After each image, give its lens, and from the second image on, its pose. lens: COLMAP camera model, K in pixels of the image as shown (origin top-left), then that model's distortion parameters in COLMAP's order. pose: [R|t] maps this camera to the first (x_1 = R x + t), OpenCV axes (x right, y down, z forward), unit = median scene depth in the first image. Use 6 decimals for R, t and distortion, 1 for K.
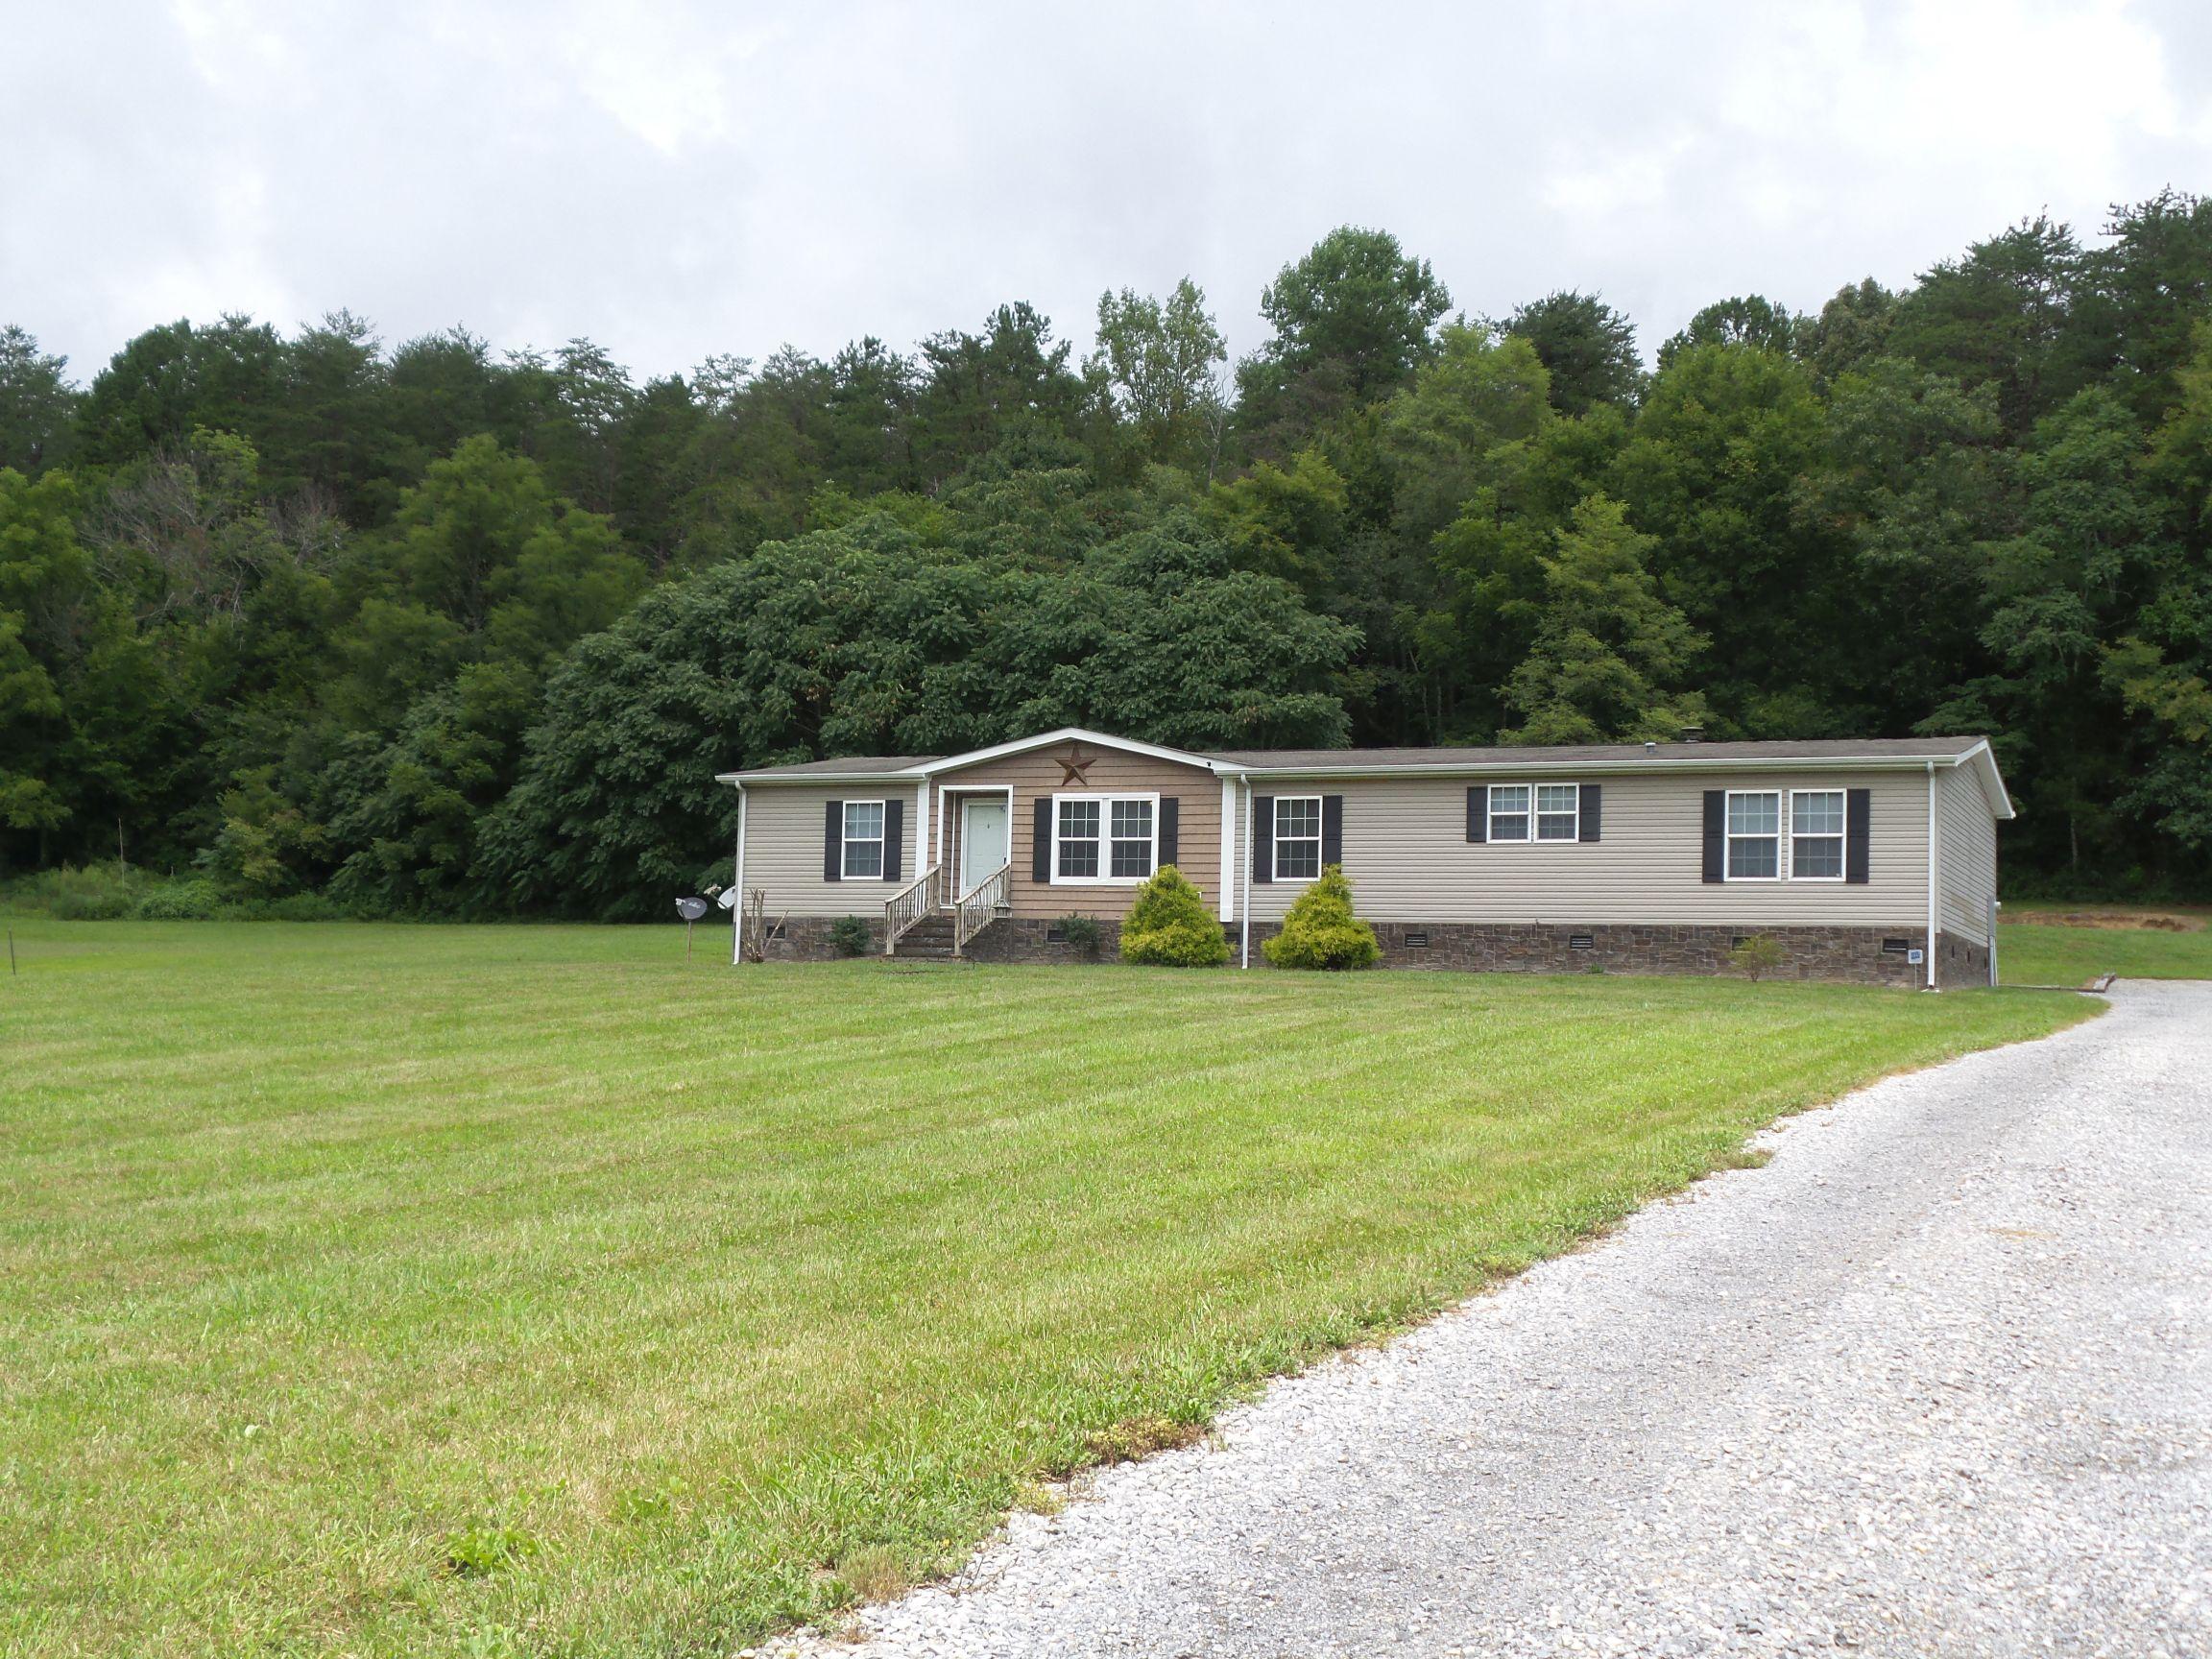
lens RADIAL K [[2641.9, 0, 1106.1], [0, 2641.9, 825.8], [0, 0, 1]] dist [-0.052416, -0.005246]
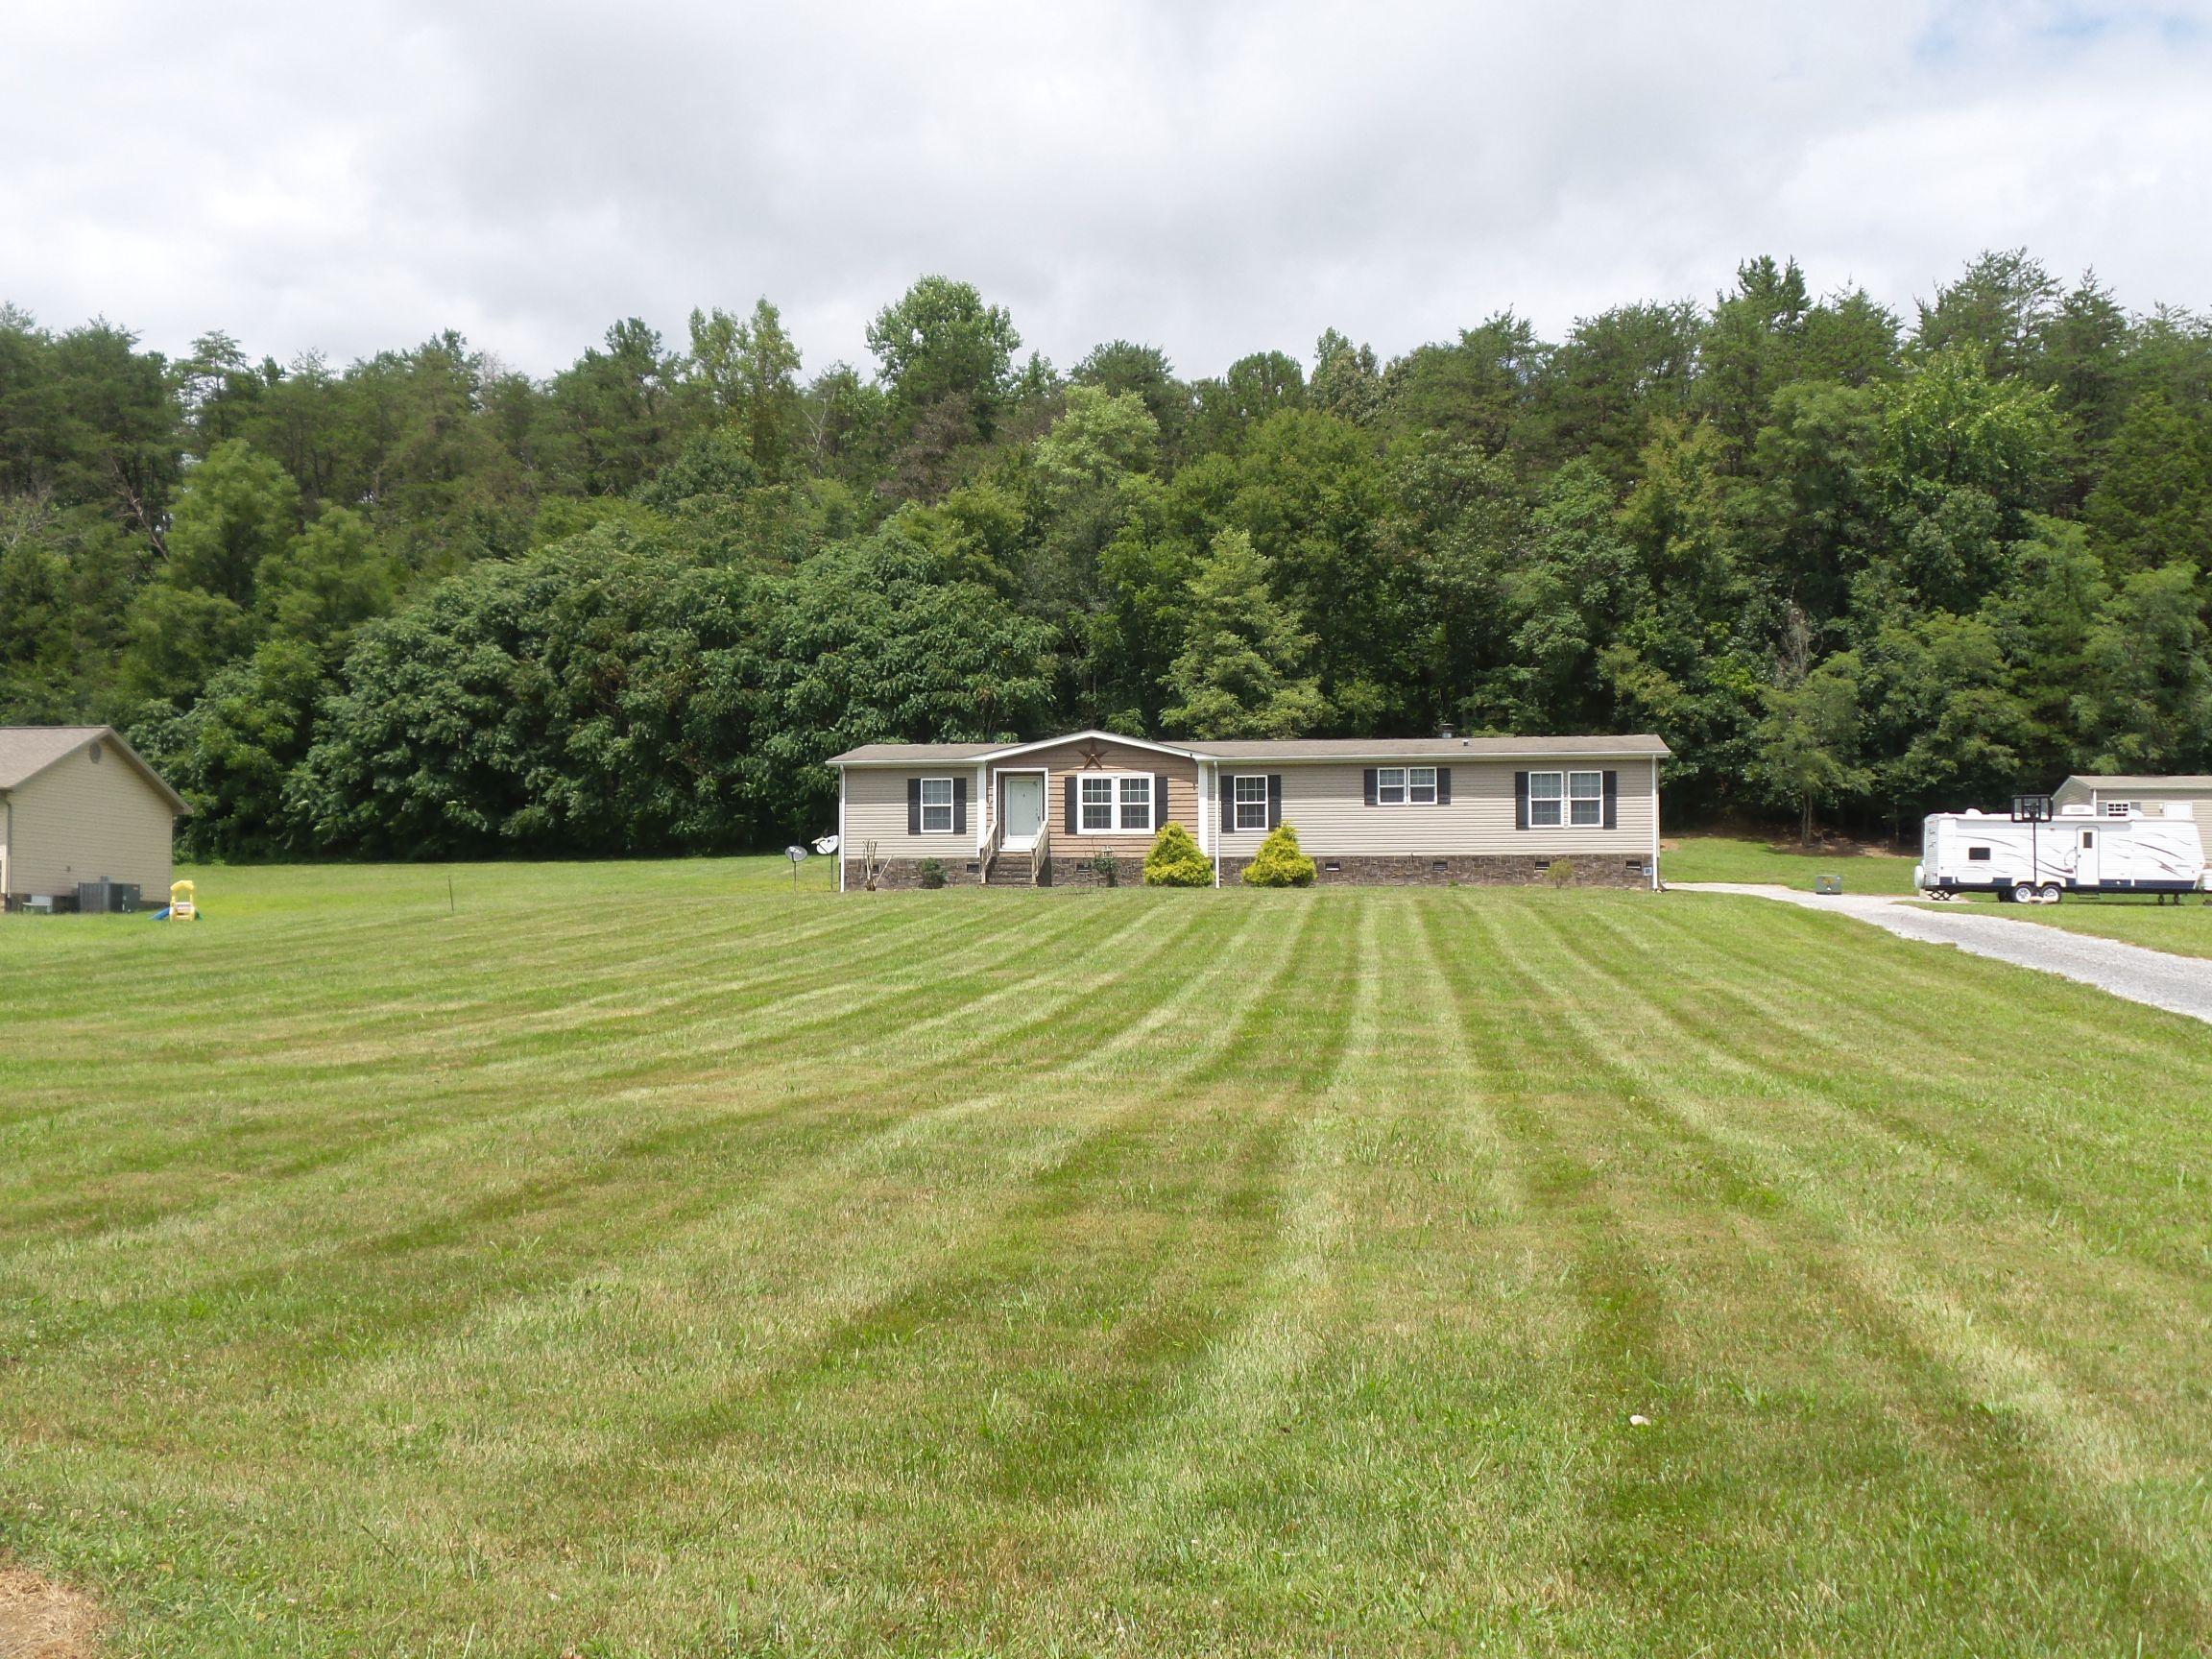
lens RADIAL K [[2641.9, 0, 1106.1], [0, 2641.9, 825.8], [0, 0, 1]] dist [-0.052416, -0.005246]
pose [[0.956360, -0.014792, 0.291816, -0.275318], [0.005493, 0.999451, 0.032660, -0.019534], [-0.292139, -0.029632, 0.955917, -0.272225]]
